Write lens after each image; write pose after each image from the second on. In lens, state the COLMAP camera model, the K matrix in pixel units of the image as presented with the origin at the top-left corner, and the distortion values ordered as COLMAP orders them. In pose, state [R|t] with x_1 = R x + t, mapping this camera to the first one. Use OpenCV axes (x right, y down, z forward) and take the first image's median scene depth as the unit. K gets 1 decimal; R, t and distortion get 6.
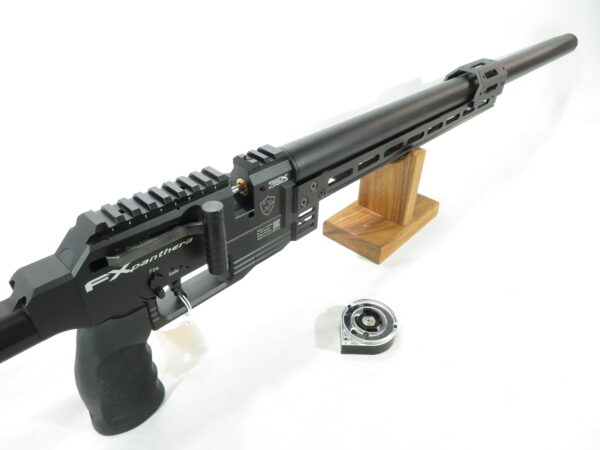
lens RADIAL K [[430.5, 0, 300.0], [0, 430.5, 225.0], [0, 0, 1]] dist [0.001937, -0.001486]
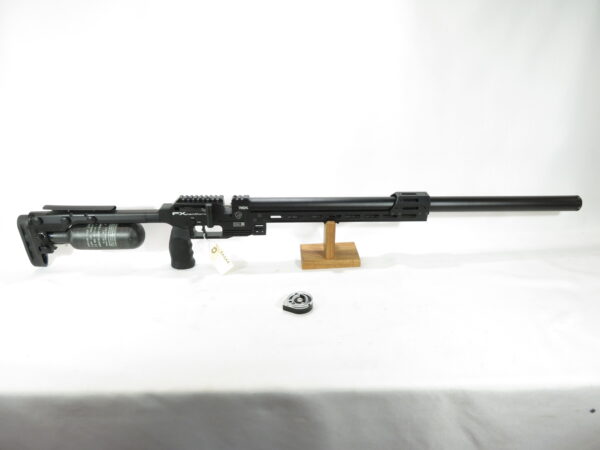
lens RADIAL K [[430.5, 0, 300.0], [0, 430.5, 225.0], [0, 0, 1]] dist [0.001937, -0.001486]
pose [[0.726225, 0.285982, -0.625149, 2.000932], [-0.384571, 0.922767, -0.024618, -0.069960], [0.569826, 0.258292, 0.780117, -0.943471]]
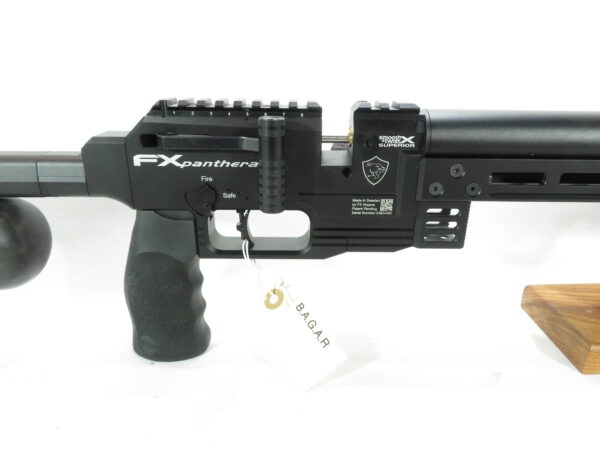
lens RADIAL K [[430.5, 0, 300.0], [0, 430.5, 225.0], [0, 0, 1]] dist [0.001937, -0.001486]
pose [[0.698964, 0.231589, -0.676621, 0.372889], [-0.399279, 0.911299, -0.100551, 0.173602], [0.593317, 0.340442, 0.729434, 0.406391]]
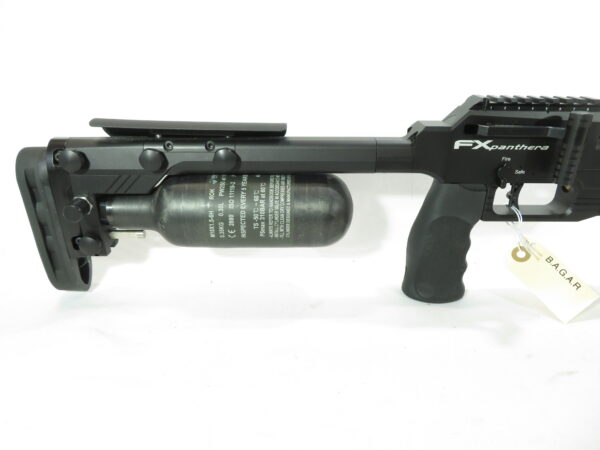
lens RADIAL K [[430.5, 0, 300.0], [0, 430.5, 225.0], [0, 0, 1]] dist [0.001937, -0.001486]
pose [[0.712844, 0.264152, -0.649675, 0.062888], [-0.395268, 0.916535, -0.061046, 0.477808], [0.579325, 0.300312, 0.757757, -0.145794]]
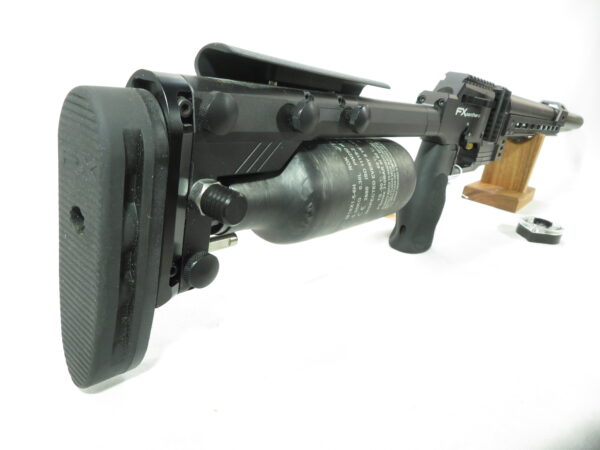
lens RADIAL K [[430.5, 0, 300.0], [0, 430.5, 225.0], [0, 0, 1]] dist [0.001937, -0.001486]
pose [[0.987410, 0.099203, 0.123209, -0.913088], [-0.063649, 0.962238, -0.264665, 0.751737], [-0.144812, 0.253491, 0.956437, -0.240628]]
